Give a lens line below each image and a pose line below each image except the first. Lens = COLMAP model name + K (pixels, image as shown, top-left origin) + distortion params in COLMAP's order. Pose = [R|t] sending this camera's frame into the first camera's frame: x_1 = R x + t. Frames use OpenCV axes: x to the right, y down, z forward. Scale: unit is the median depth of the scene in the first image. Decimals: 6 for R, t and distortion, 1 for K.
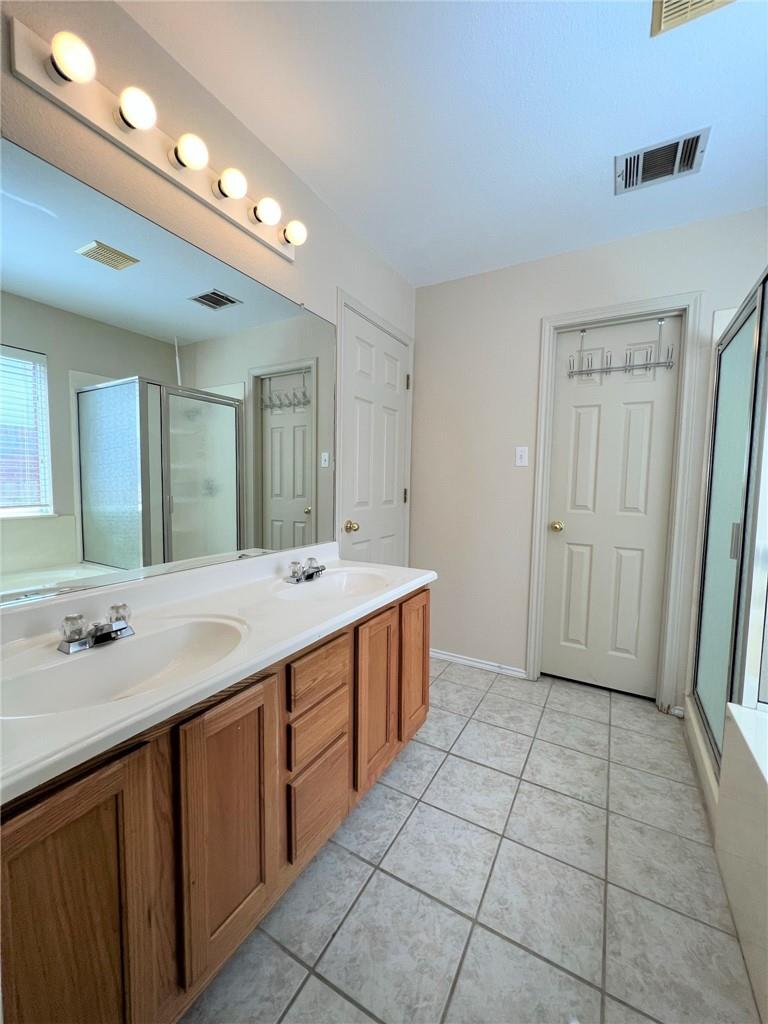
lens RADIAL K [[412.4, 0, 384.0], [0, 412.4, 512.0], [0, 0, 1]] dist [-0.001050, 0.000980]
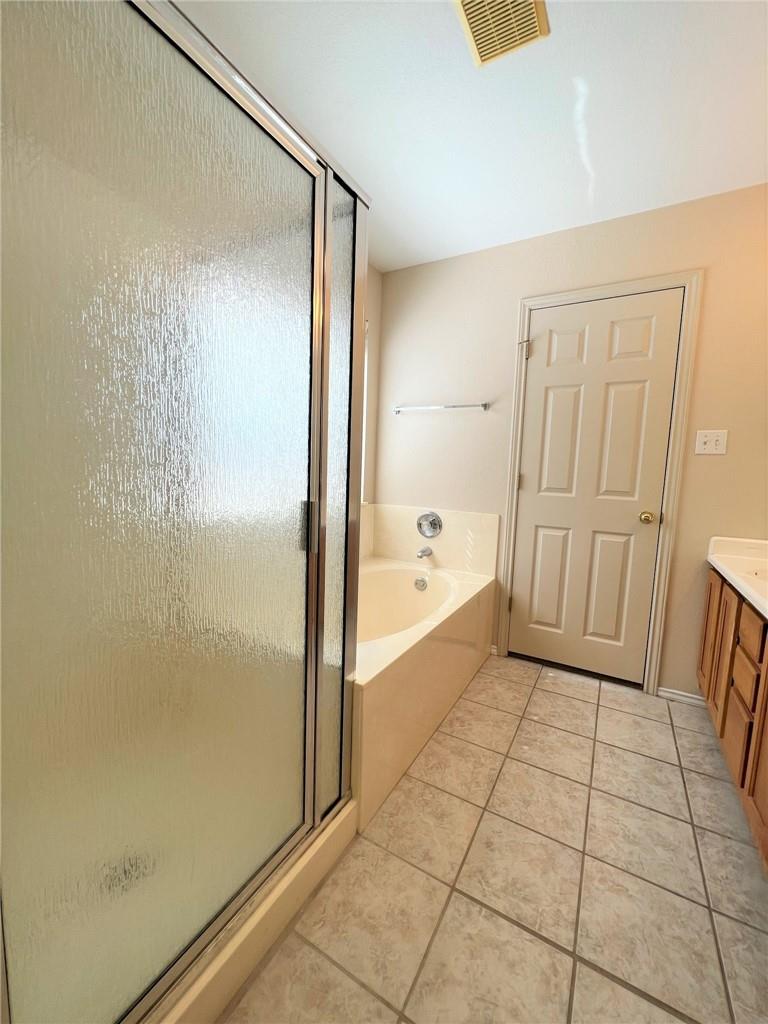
lens RADIAL K [[412.4, 0, 384.0], [0, 412.4, 512.0], [0, 0, 1]] dist [-0.001050, 0.000980]
pose [[-0.998488, -0.054952, 0.001589, 0.765477], [-0.053725, 0.981502, 0.183760, -0.094921], [-0.011658, 0.183397, -0.982970, 1.757251]]
